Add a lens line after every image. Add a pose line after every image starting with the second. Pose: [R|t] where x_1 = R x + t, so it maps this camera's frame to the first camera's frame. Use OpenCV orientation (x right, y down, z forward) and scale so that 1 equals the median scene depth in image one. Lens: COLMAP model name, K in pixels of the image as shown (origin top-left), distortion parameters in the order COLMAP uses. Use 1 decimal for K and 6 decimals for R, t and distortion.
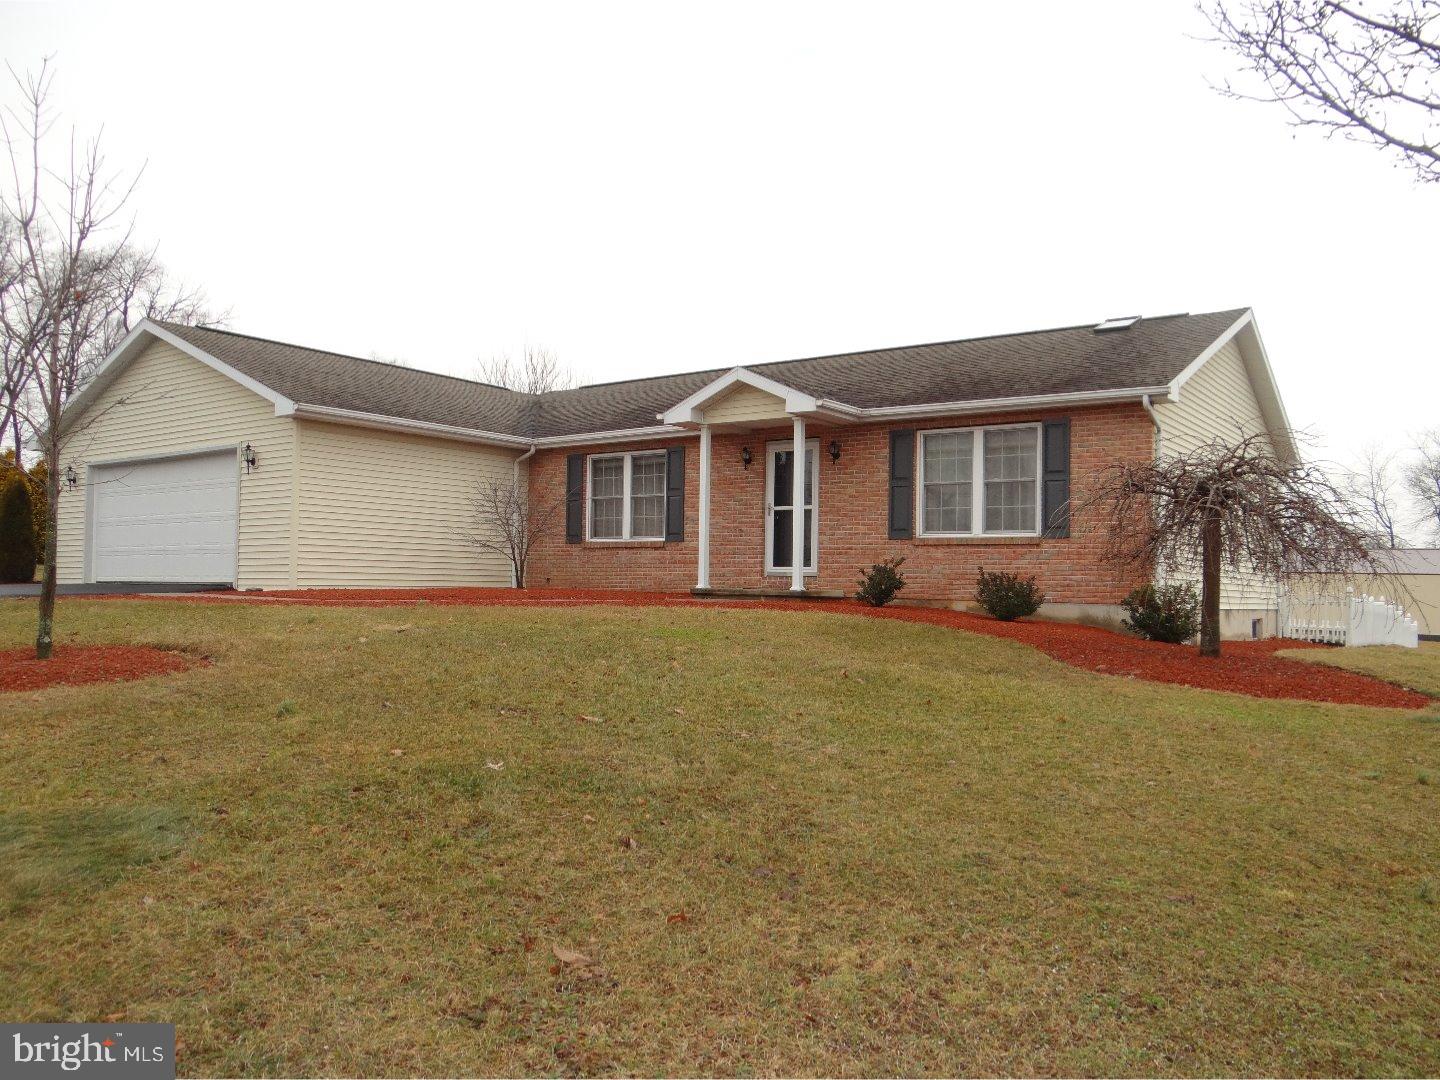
lens RADIAL K [[1120.6, 0, 720.0], [0, 1120.6, 540.0], [0, 0, 1]] dist [-0.030863, -0.001591]
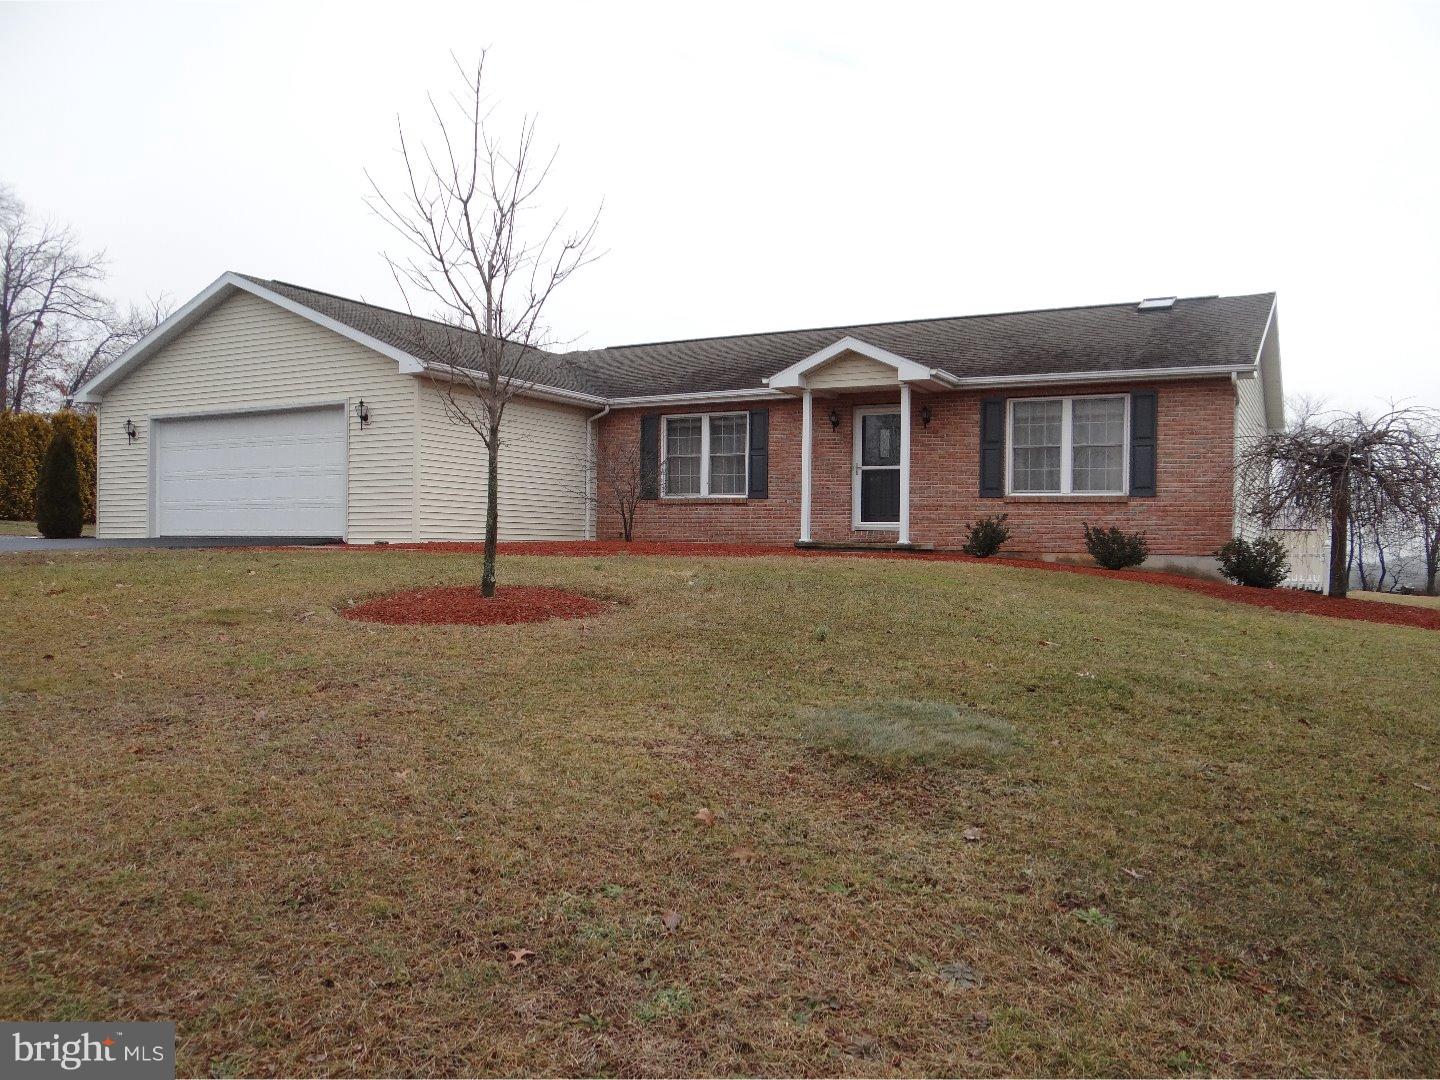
lens RADIAL K [[1120.6, 0, 720.0], [0, 1120.6, 540.0], [0, 0, 1]] dist [-0.030863, -0.001591]
pose [[0.993425, 0.001280, 0.114475, -0.221445], [-0.005554, 0.999299, 0.037030, 0.001917], [-0.114348, -0.037423, 0.992736, -0.059486]]
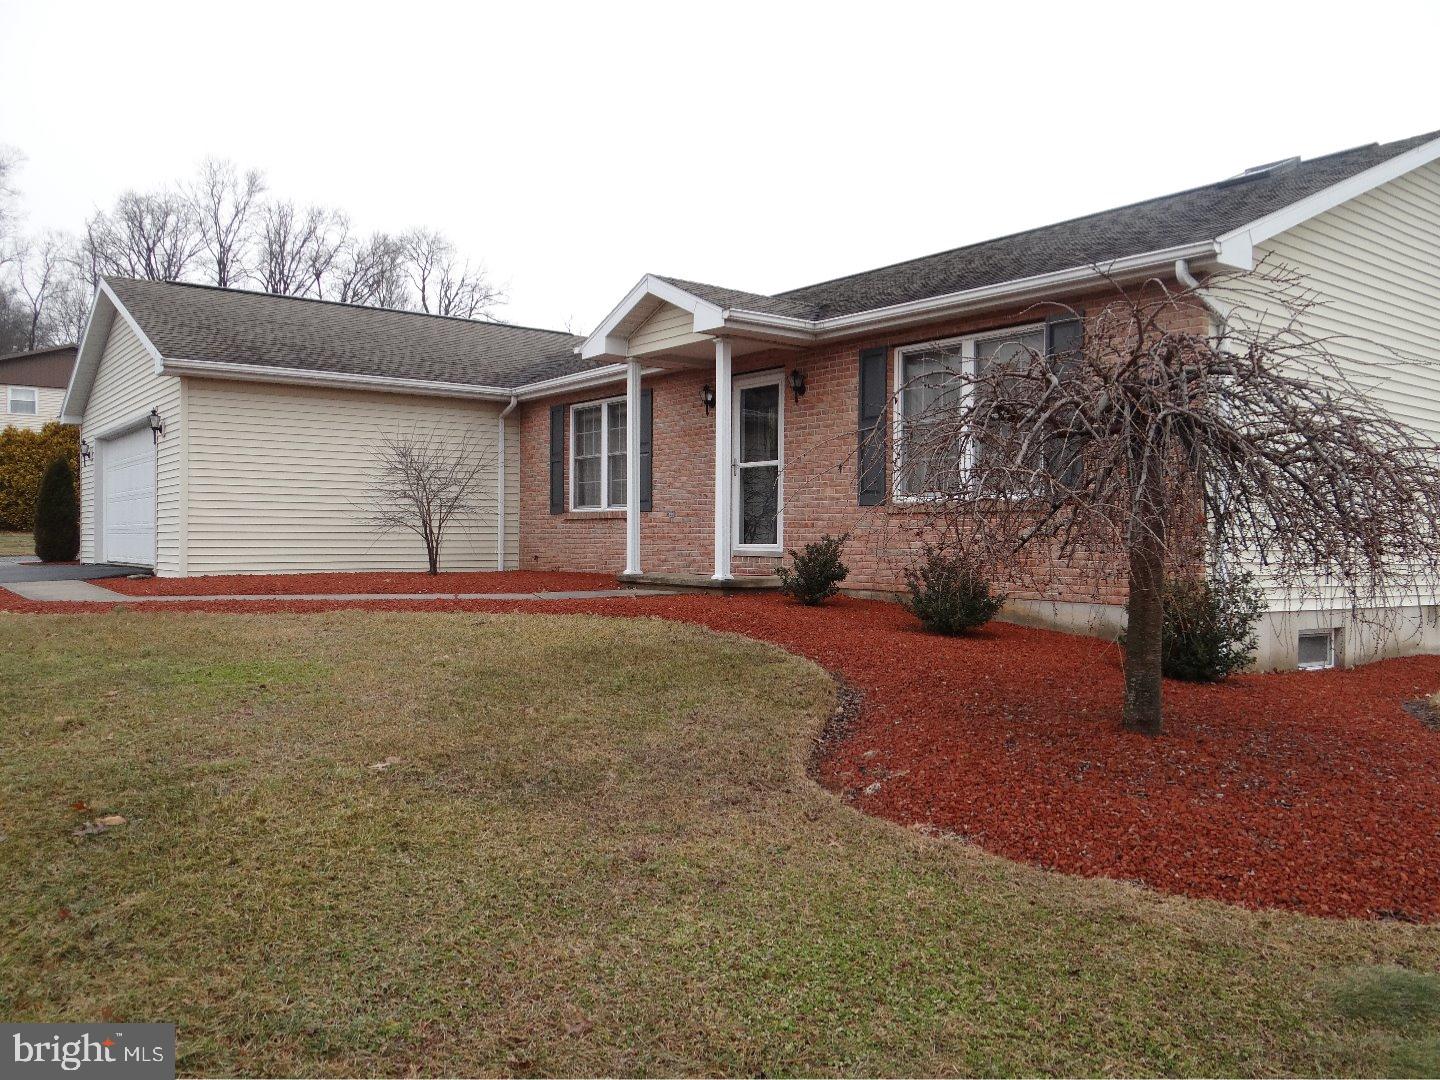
lens RADIAL K [[1141.7, 0, 720.0], [0, 1141.7, 540.0], [0, 0, 1]] dist [-0.002468, 0.002251]
pose [[0.960364, -0.010762, -0.278541, 0.259068], [0.021213, 0.999178, 0.034536, -0.005445], [0.277941, -0.039076, 0.959803, 0.278902]]
